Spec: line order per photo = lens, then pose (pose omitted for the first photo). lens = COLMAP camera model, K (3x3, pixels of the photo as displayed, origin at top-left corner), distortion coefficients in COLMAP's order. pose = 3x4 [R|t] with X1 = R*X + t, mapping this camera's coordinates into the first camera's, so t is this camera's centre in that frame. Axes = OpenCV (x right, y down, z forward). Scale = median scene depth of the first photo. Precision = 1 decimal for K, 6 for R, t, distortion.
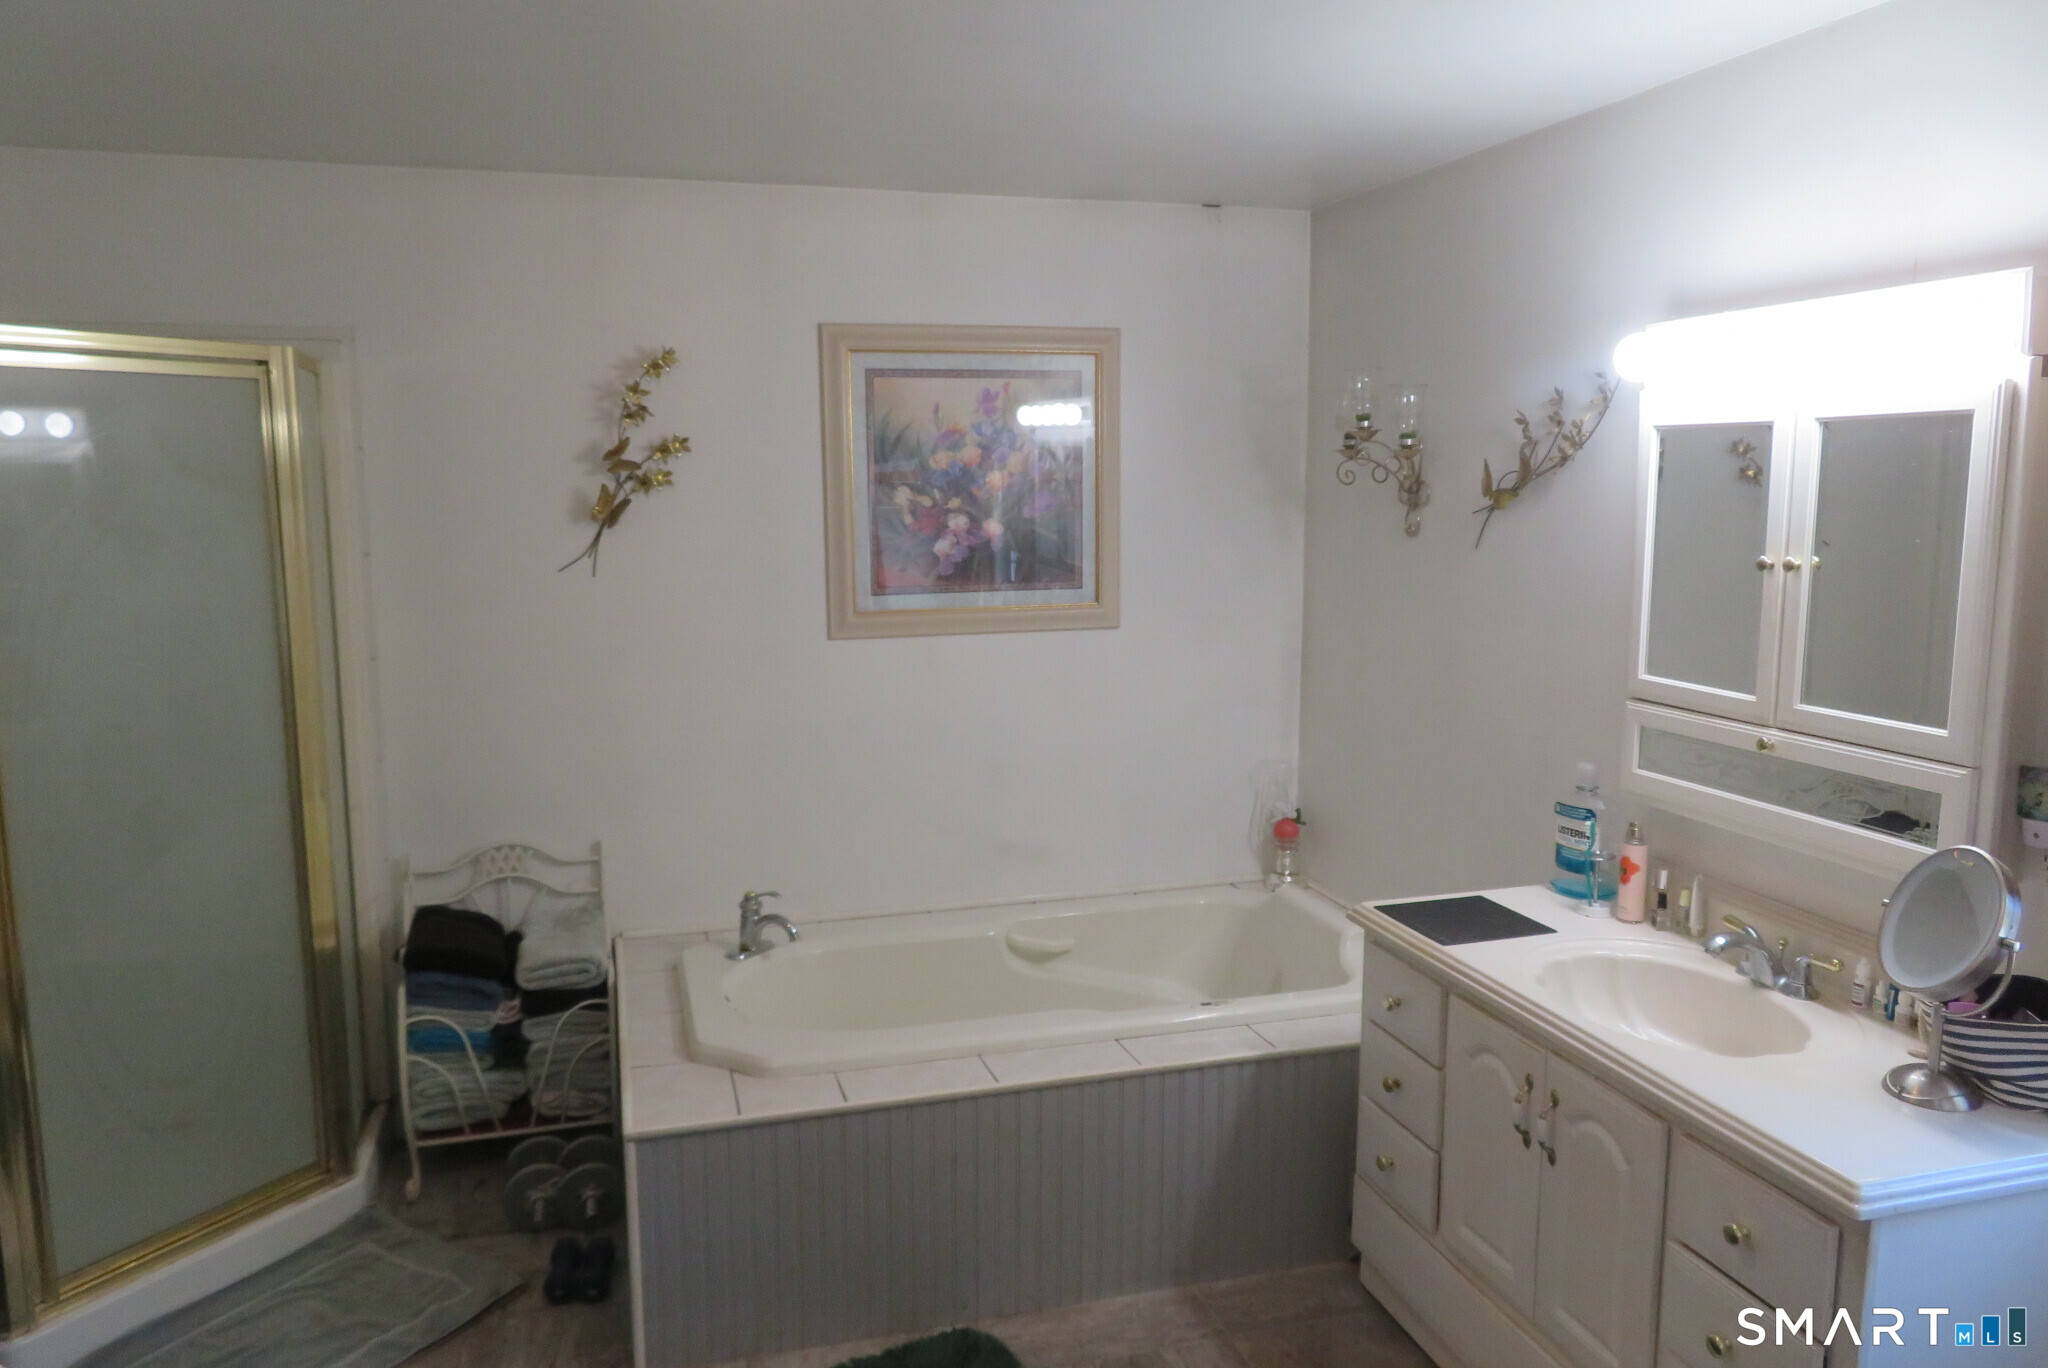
lens RADIAL K [[1467.2, 0, 1028.0], [0, 1467.2, 683.1], [0, 0, 1]] dist [-0.011955, 0.006251]
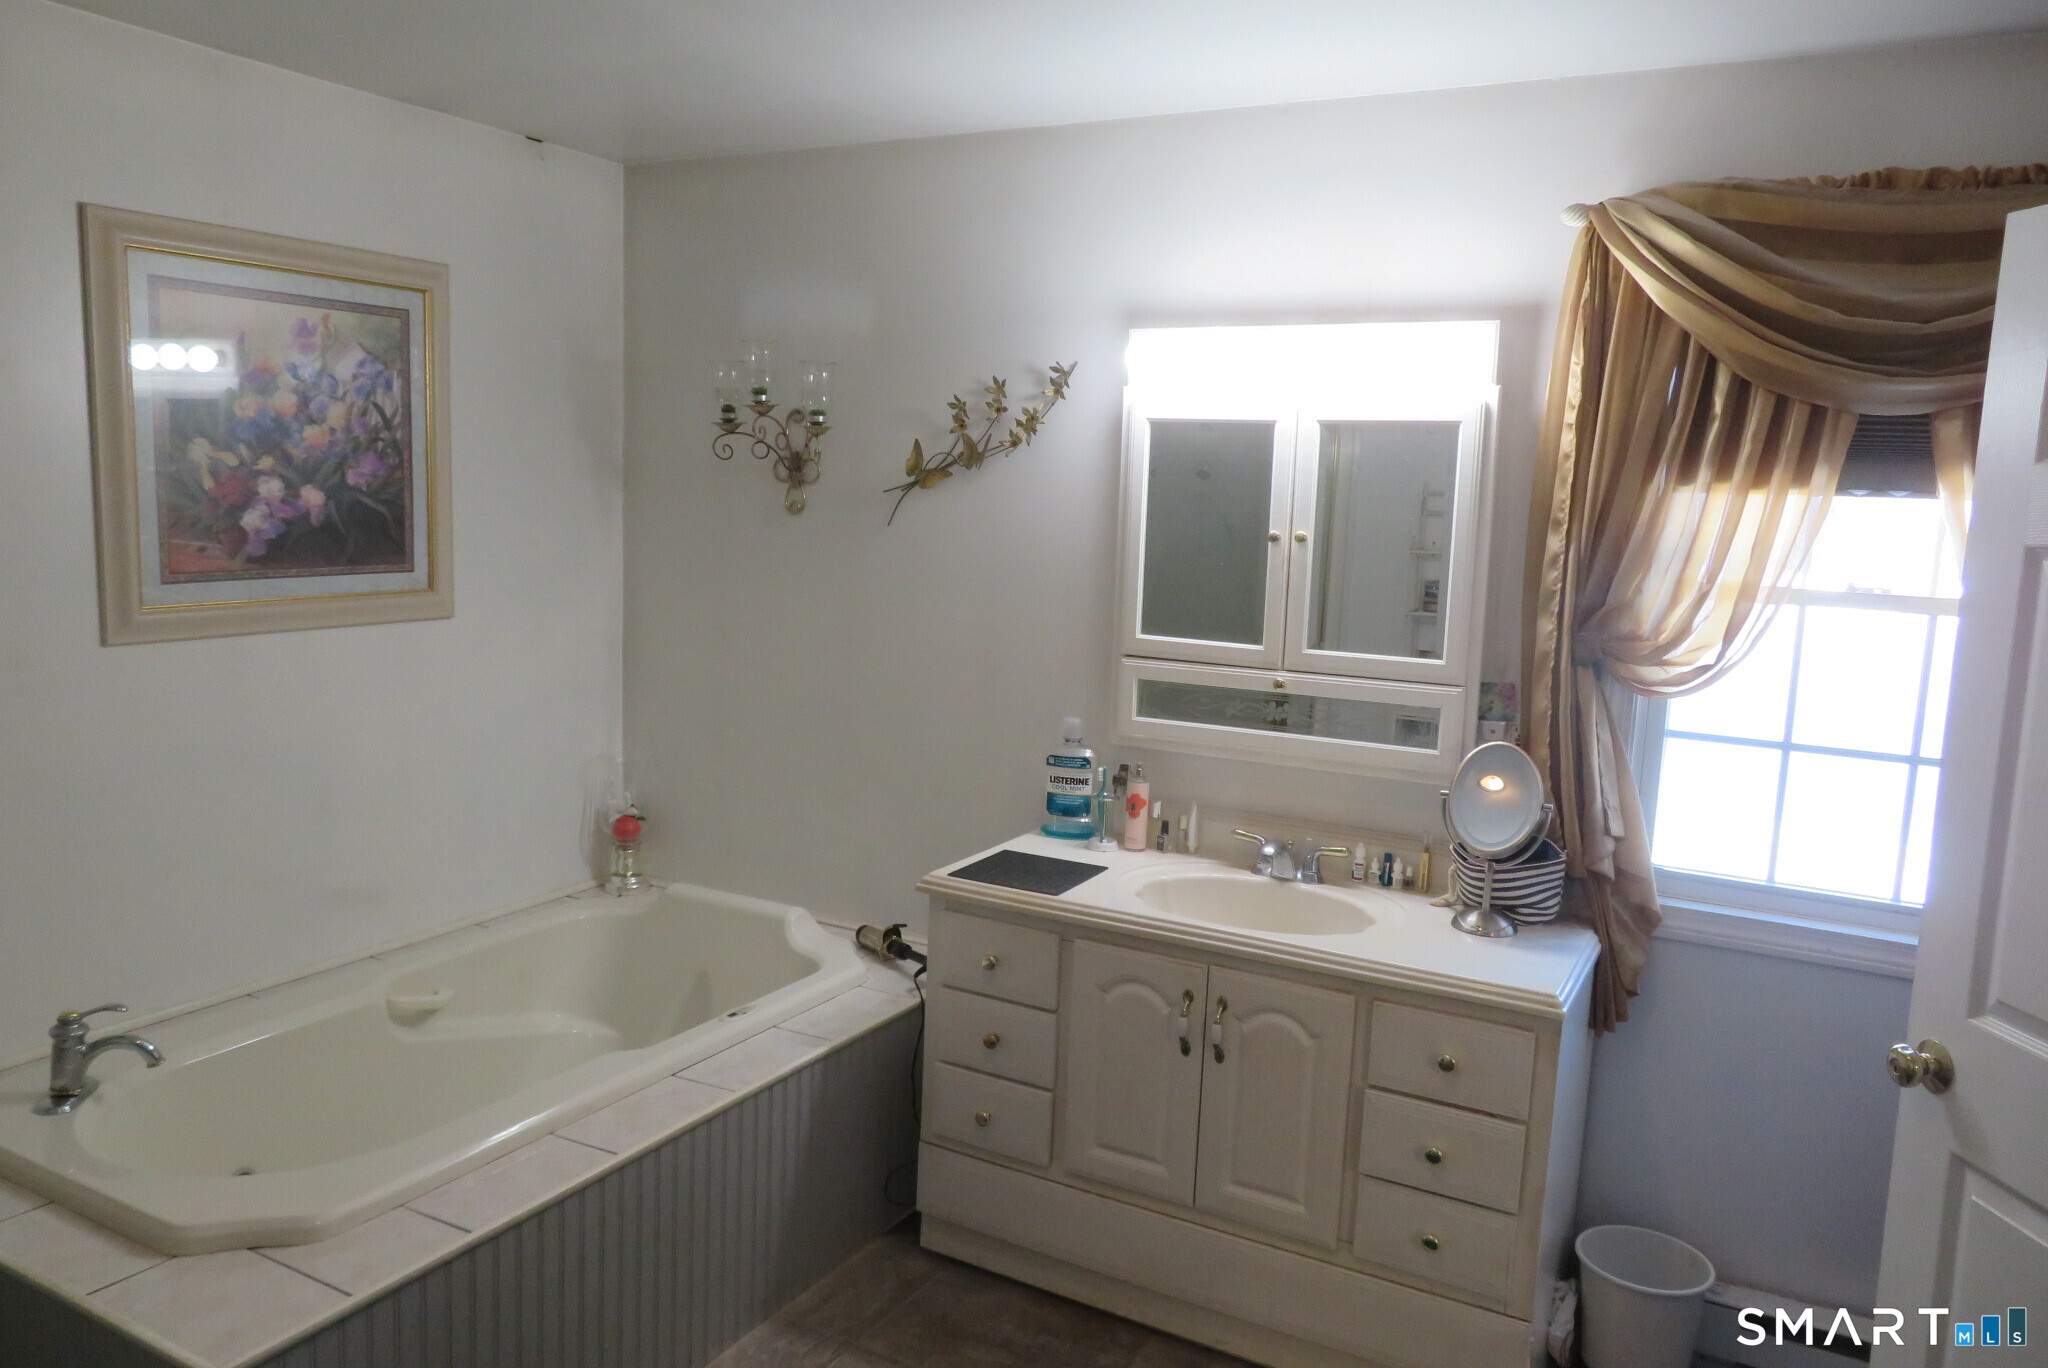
lens RADIAL K [[1467.2, 0, 1023.1], [0, 1467.2, 681.4], [0, 0, 1]] dist [-0.011955, 0.006251]
pose [[0.707497, -0.065712, 0.703655, -0.346337], [0.060680, 0.997639, 0.032154, -0.008998], [-0.704107, 0.019949, 0.709814, 0.186539]]
